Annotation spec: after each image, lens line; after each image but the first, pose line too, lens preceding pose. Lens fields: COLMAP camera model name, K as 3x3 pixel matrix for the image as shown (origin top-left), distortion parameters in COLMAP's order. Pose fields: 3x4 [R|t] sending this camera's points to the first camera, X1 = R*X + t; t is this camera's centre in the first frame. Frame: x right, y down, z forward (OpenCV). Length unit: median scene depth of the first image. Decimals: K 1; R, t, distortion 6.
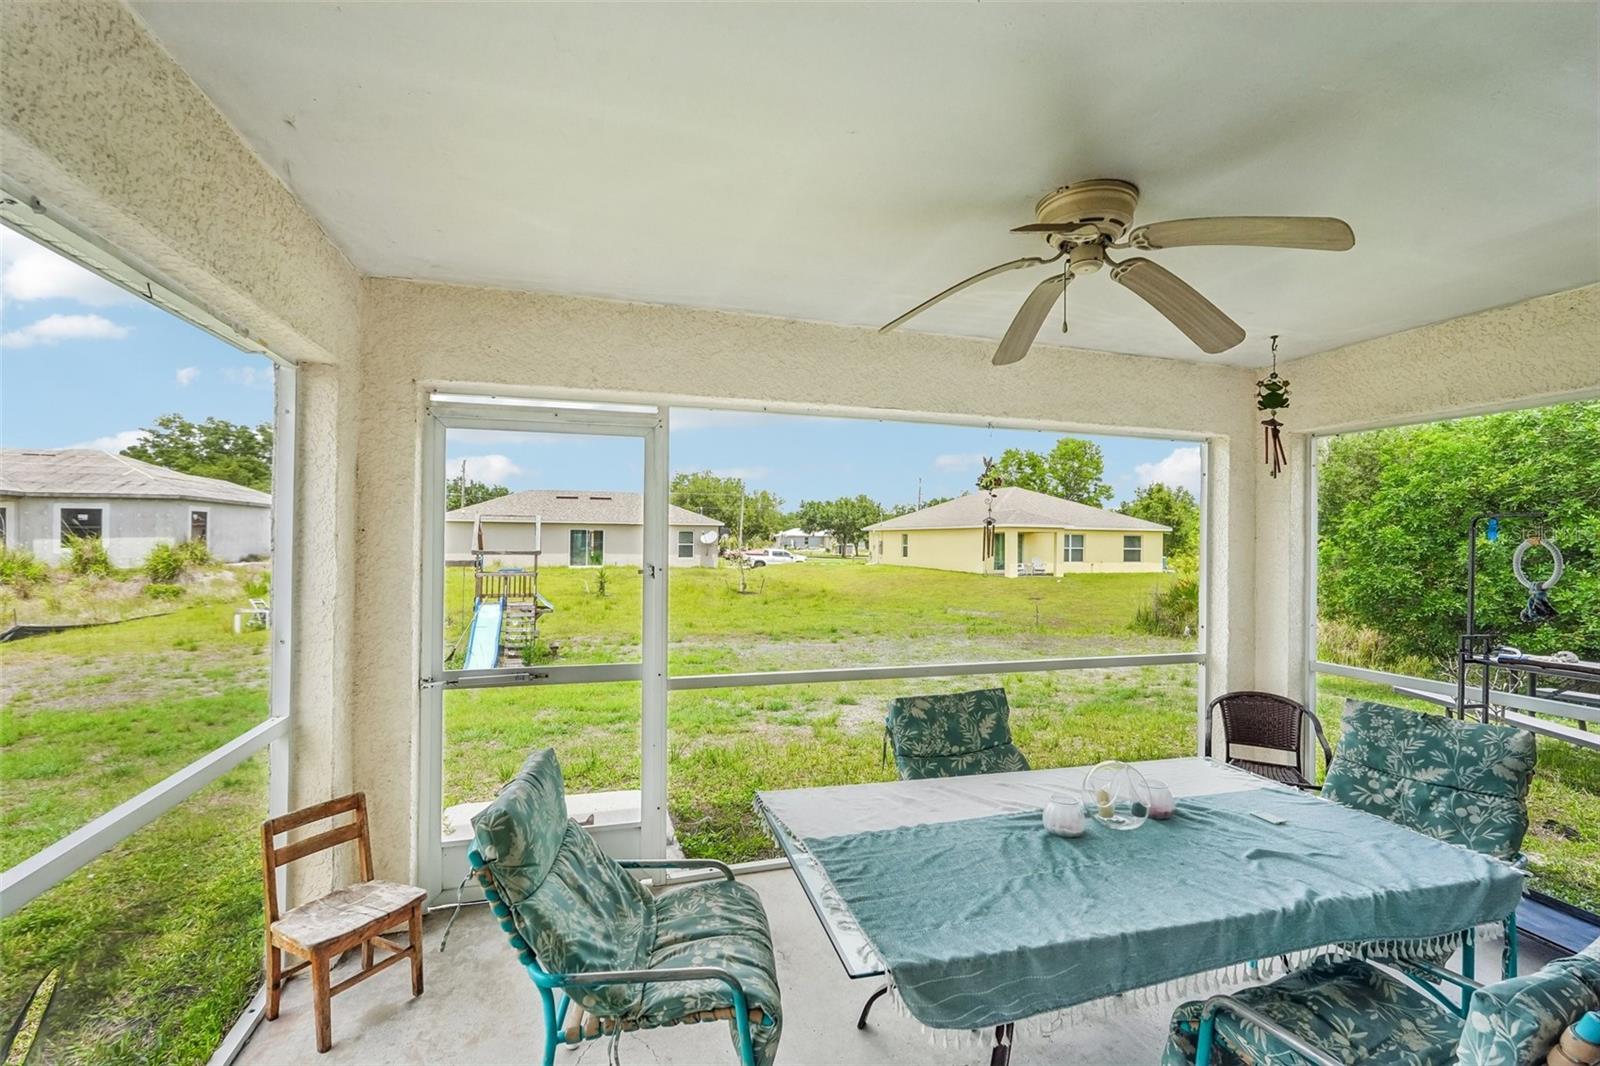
lens RADIAL K [[704.6, 0, 793.0], [0, 704.6, 533.1], [0, 0, 1]] dist [-0.013741, 0.006837]
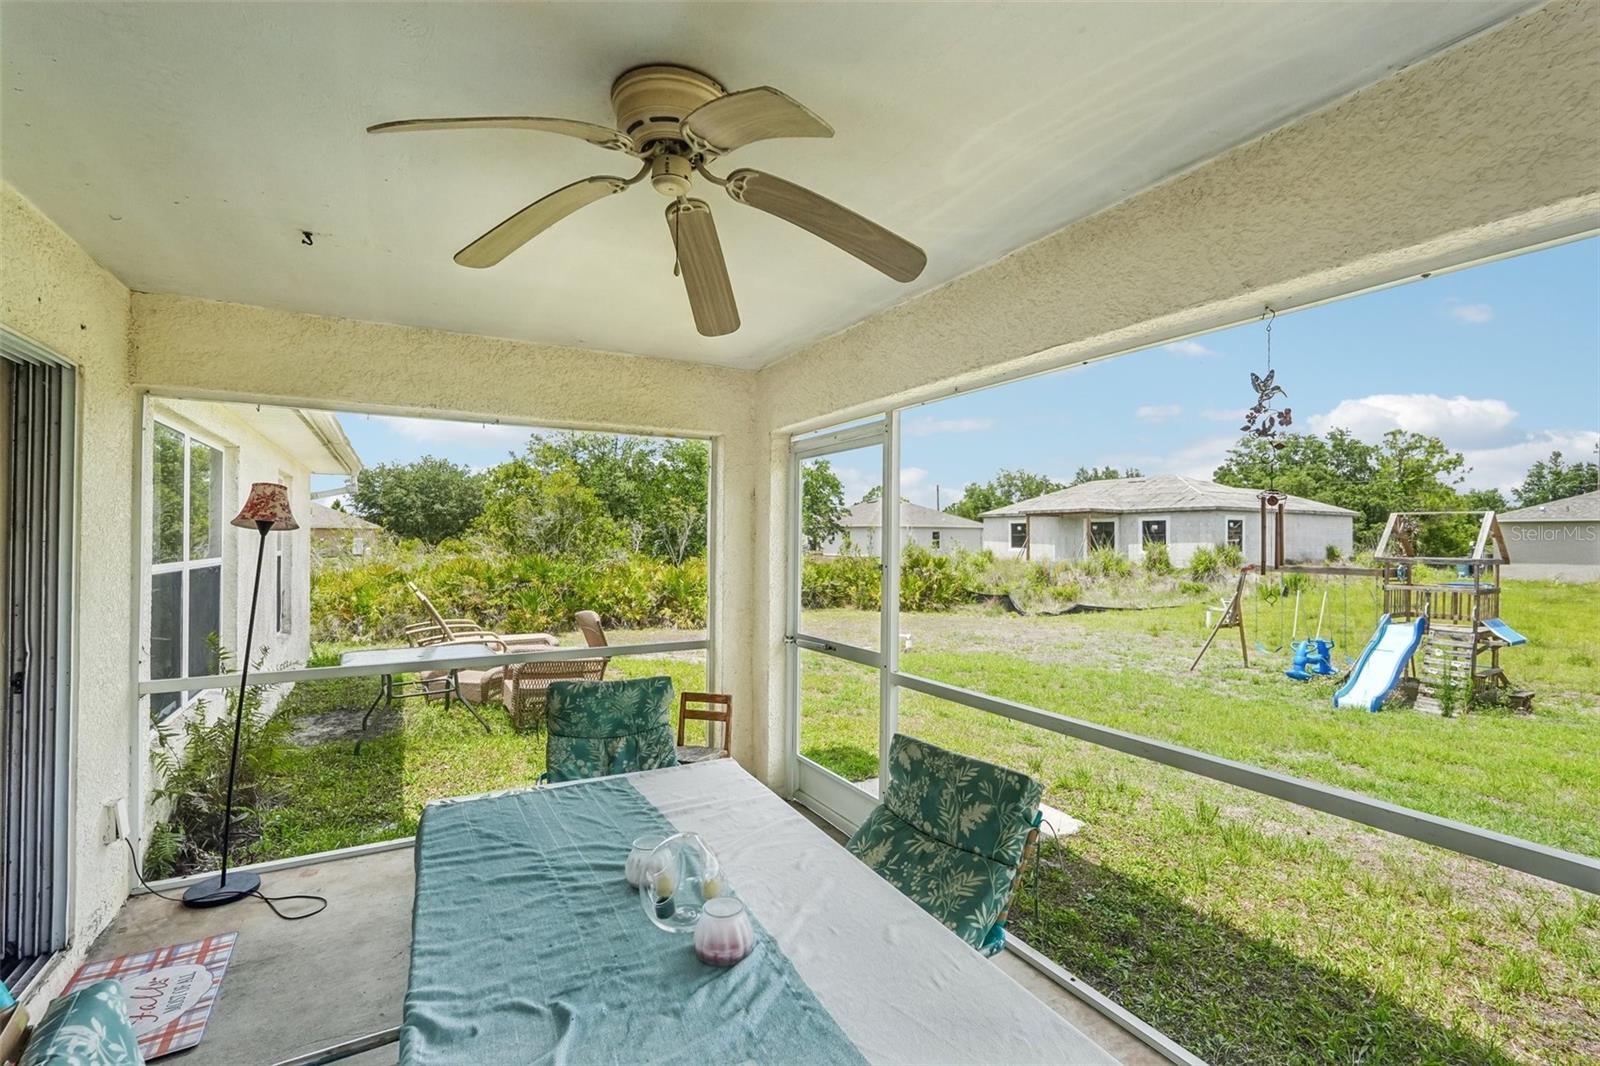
lens RADIAL K [[704.6, 0, 806.9], [0, 704.6, 529.7], [0, 0, 1]] dist [-0.013741, 0.006837]
pose [[0.219740, -0.021003, -0.975332, 0.111204], [0.007508, 0.999775, -0.019838, 0.002322], [0.975529, -0.002964, 0.219849, 0.088982]]
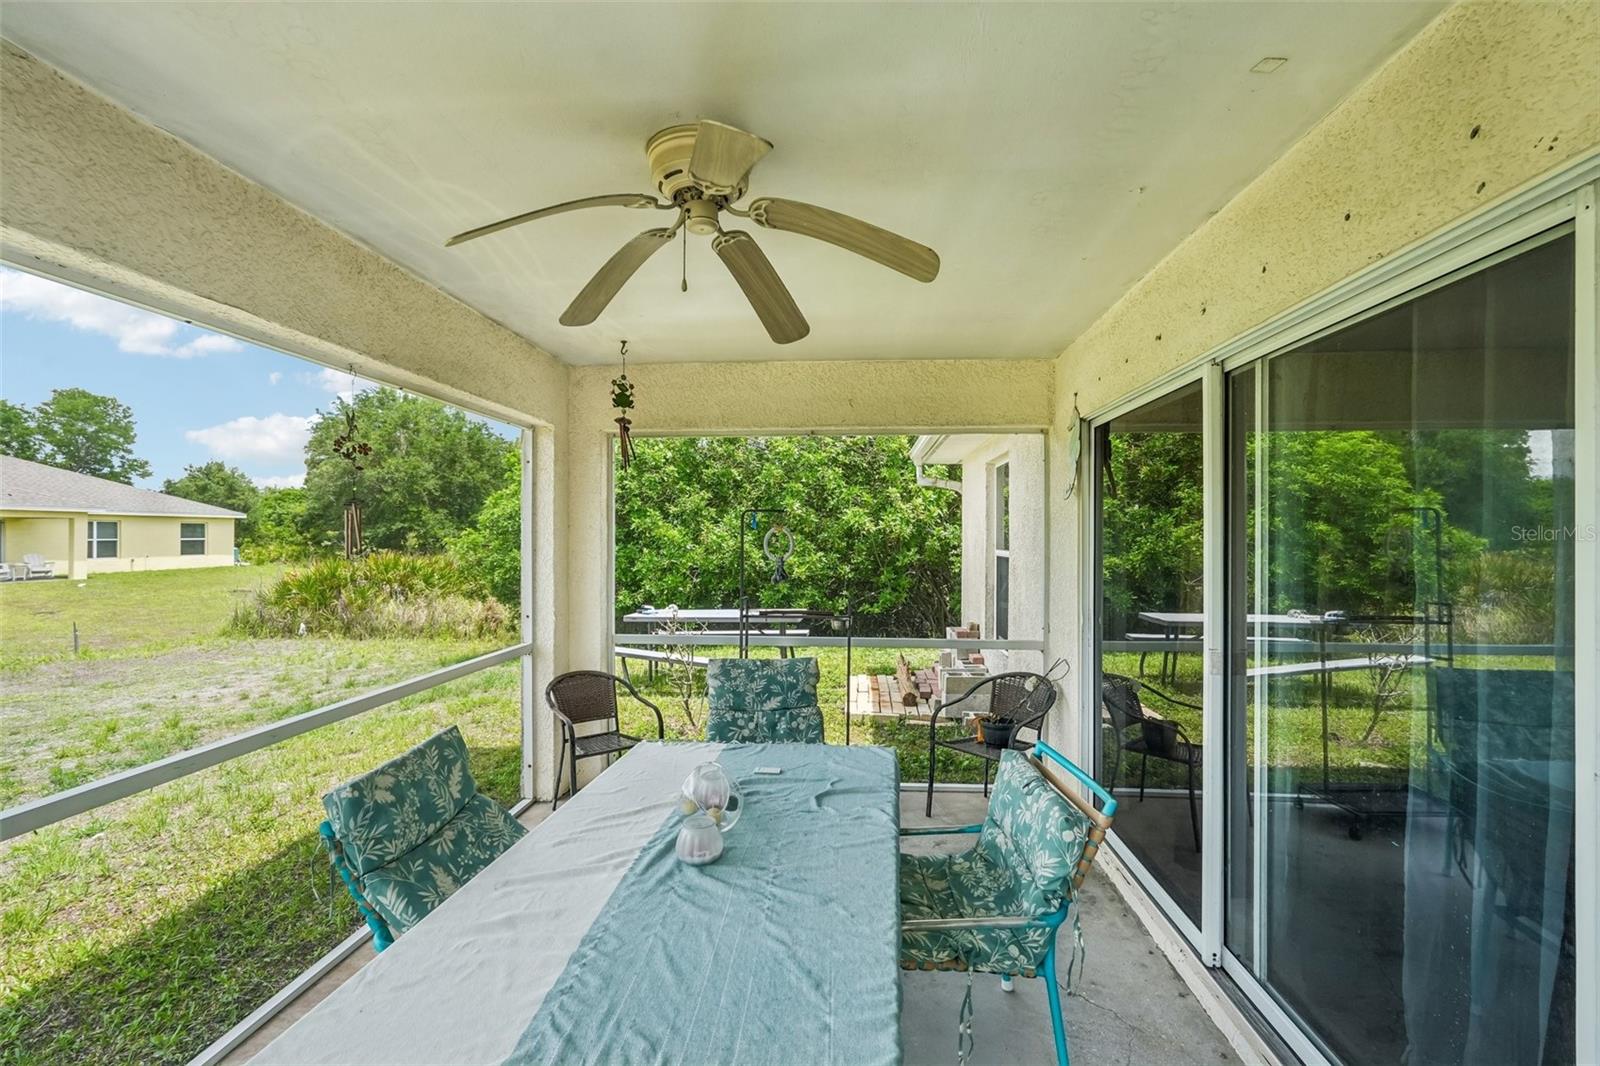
lens RADIAL K [[704.6, 0, 806.5], [0, 704.6, 533.2], [0, 0, 1]] dist [-0.013741, 0.006837]
pose [[0.364694, -0.009403, 0.931080, -0.034264], [-0.006775, 0.999896, 0.012752, 0.000247], [-0.931103, -0.010959, 0.364592, 0.049309]]
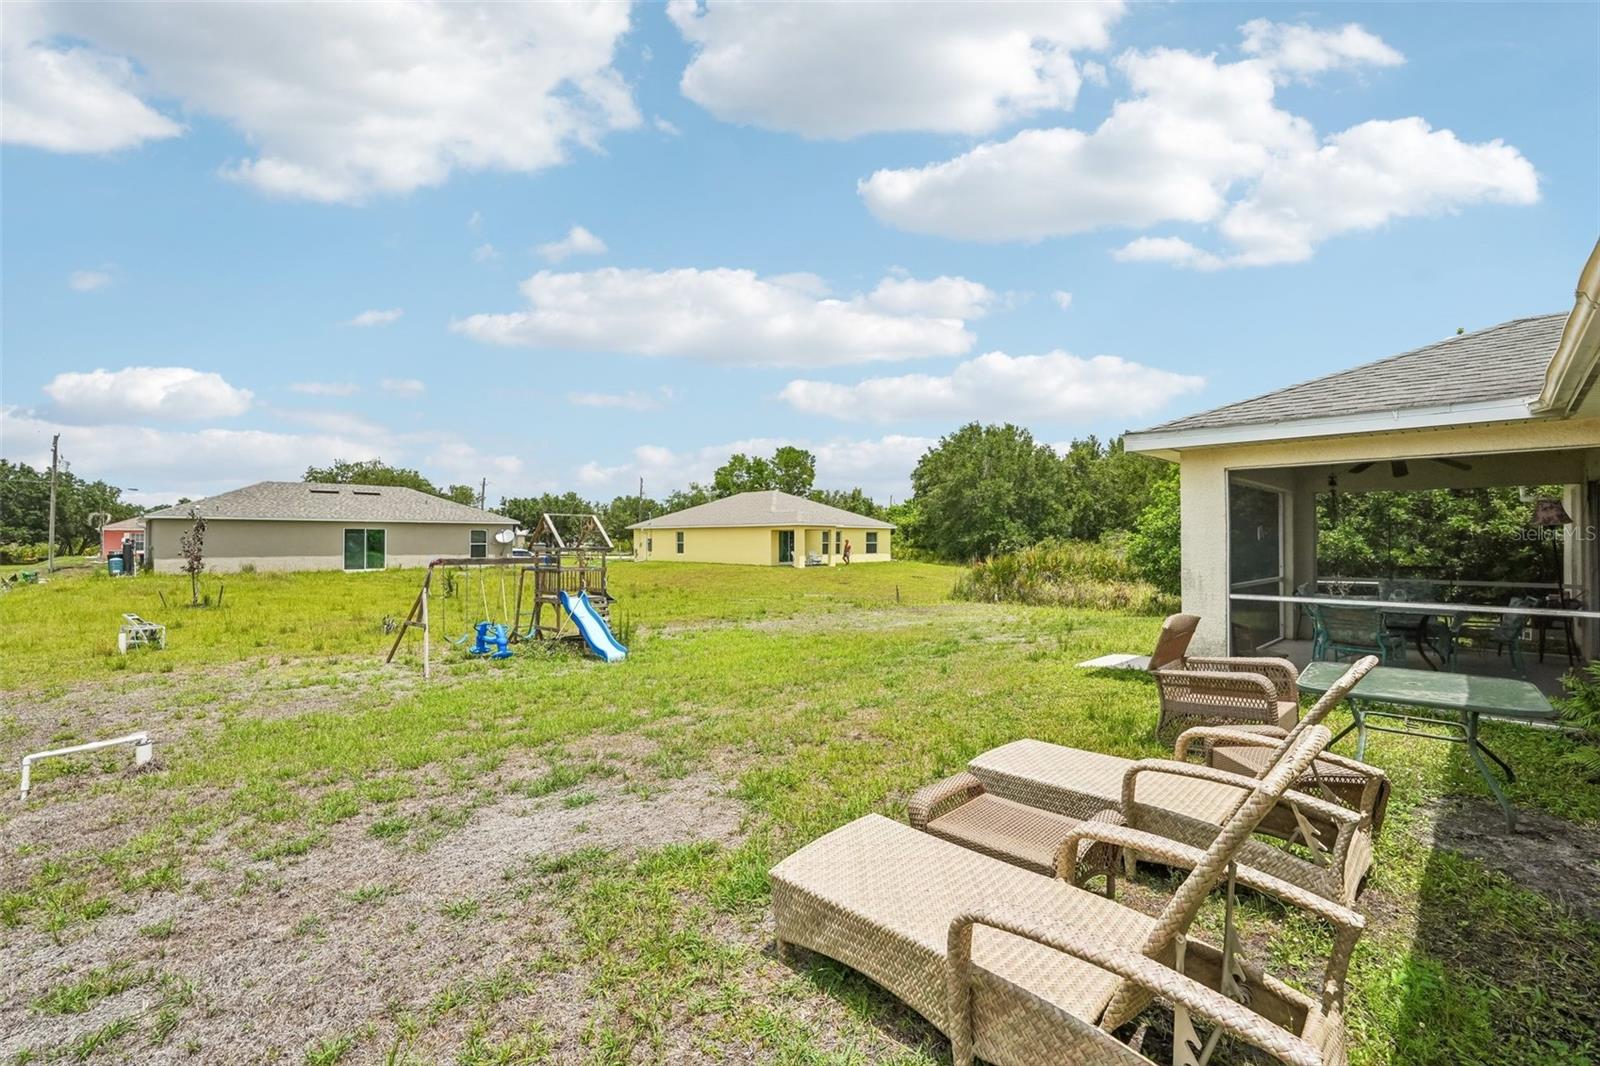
lens RADIAL K [[704.6, 0, 797.8], [0, 704.6, 530.7], [0, 0, 1]] dist [-0.013741, 0.006837]
pose [[0.882213, -0.005047, 0.470823, -0.384803], [0.005286, 0.999986, 0.000814, -0.001142], [-0.470821, 0.001770, 0.882227, -0.074192]]
